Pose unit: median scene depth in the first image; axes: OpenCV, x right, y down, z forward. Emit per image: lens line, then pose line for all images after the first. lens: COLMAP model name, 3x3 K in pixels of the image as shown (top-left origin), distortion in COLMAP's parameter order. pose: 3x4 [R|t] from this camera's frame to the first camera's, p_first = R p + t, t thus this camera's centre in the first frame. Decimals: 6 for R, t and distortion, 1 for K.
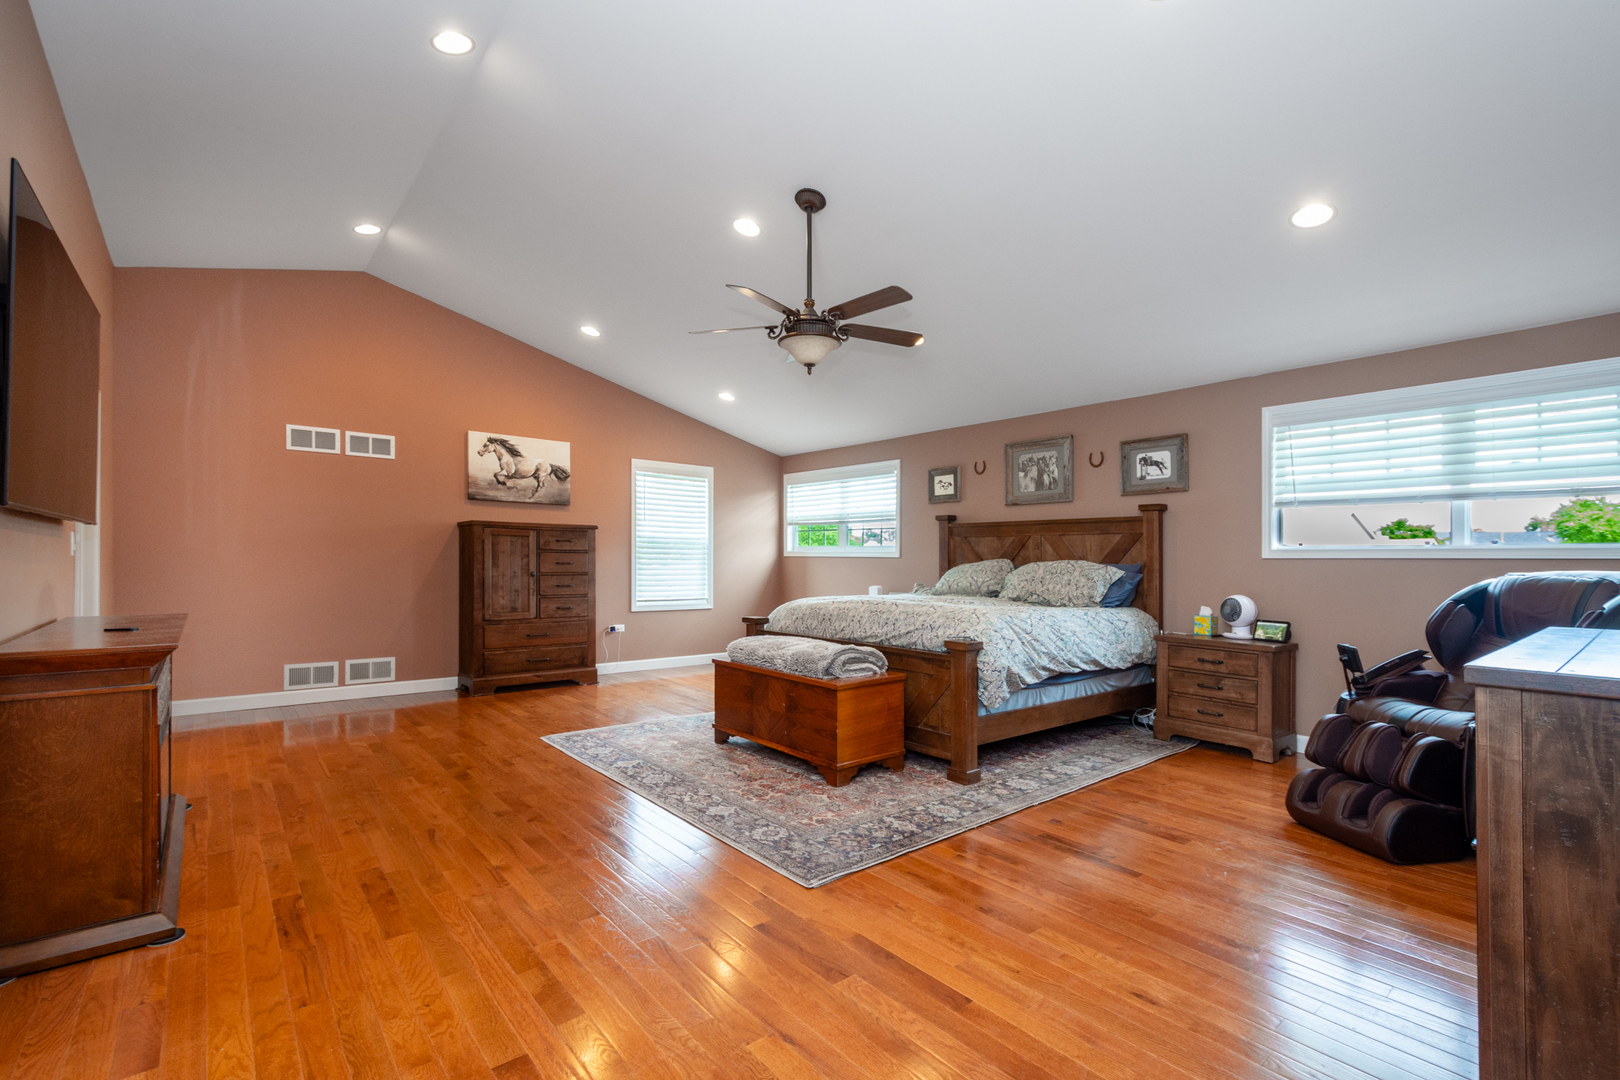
lens RADIAL K [[719.8, 0, 804.9], [0, 719.8, 538.7], [0, 0, 1]] dist [0.005179, -0.000802]
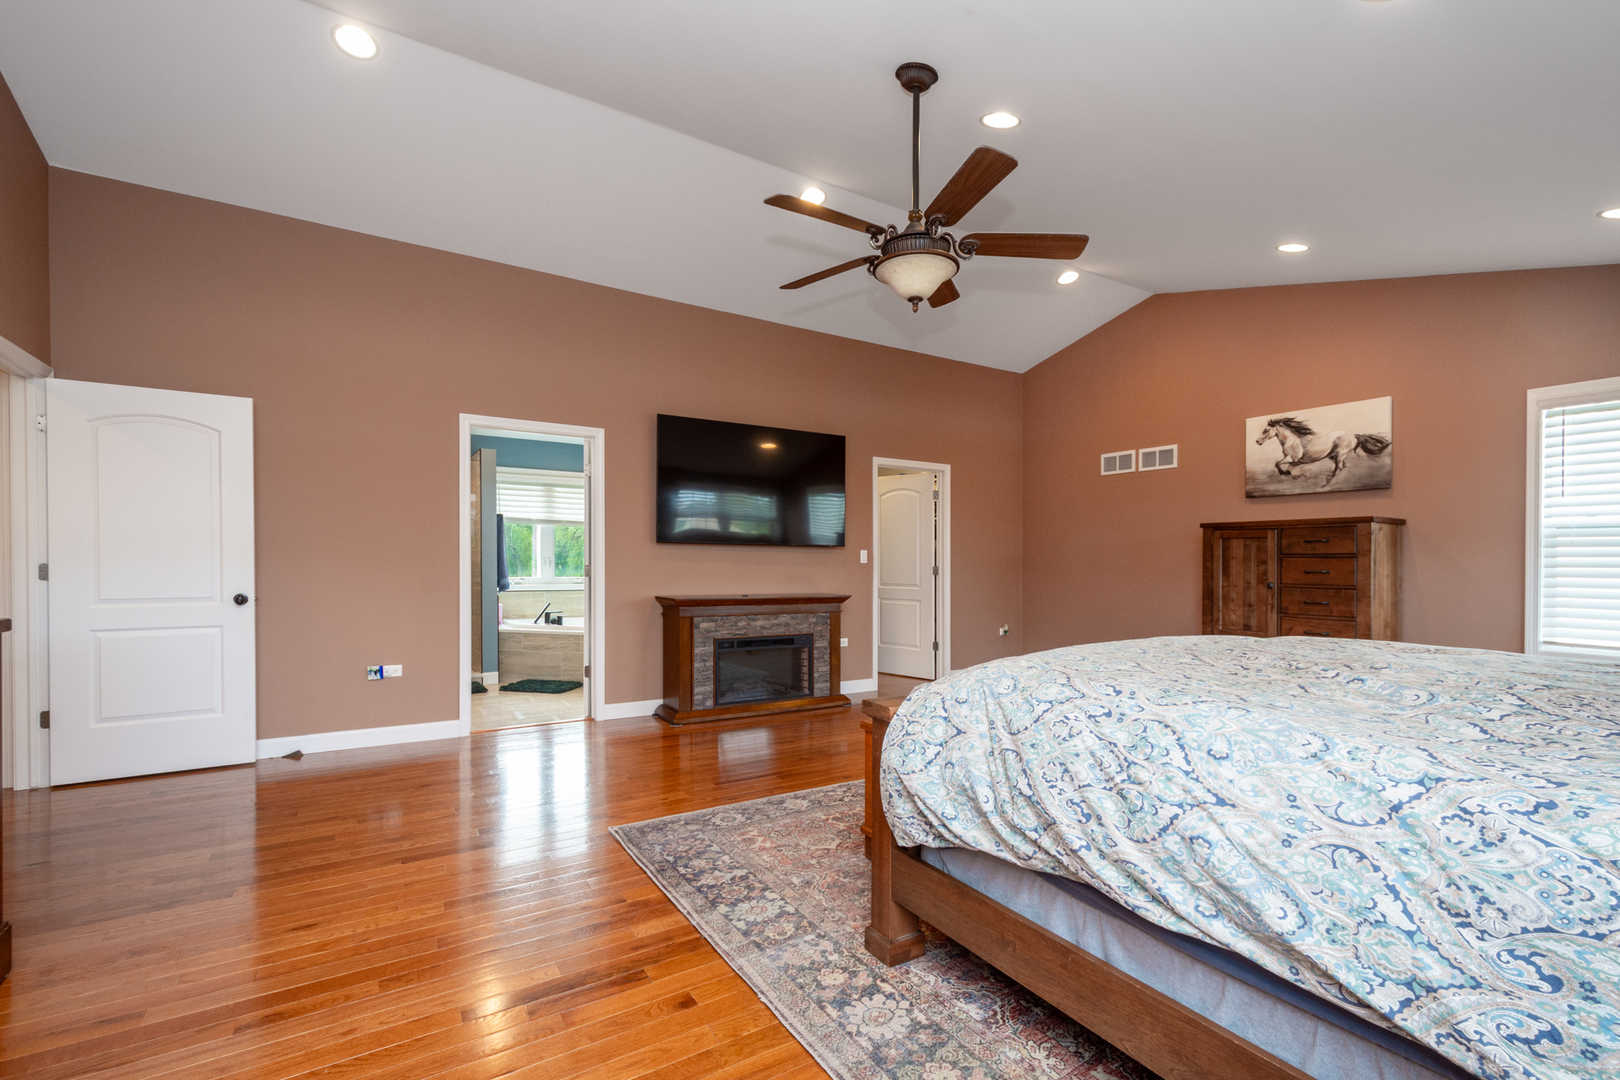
lens RADIAL K [[719.8, 0, 812.5], [0, 719.8, 556.7], [0, 0, 1]] dist [0.005179, -0.000802]
pose [[-0.138242, -0.020386, -0.990189, 0.462743], [0.020749, 0.999509, -0.023475, 0.025331], [0.990181, -0.023790, -0.137751, 0.601290]]
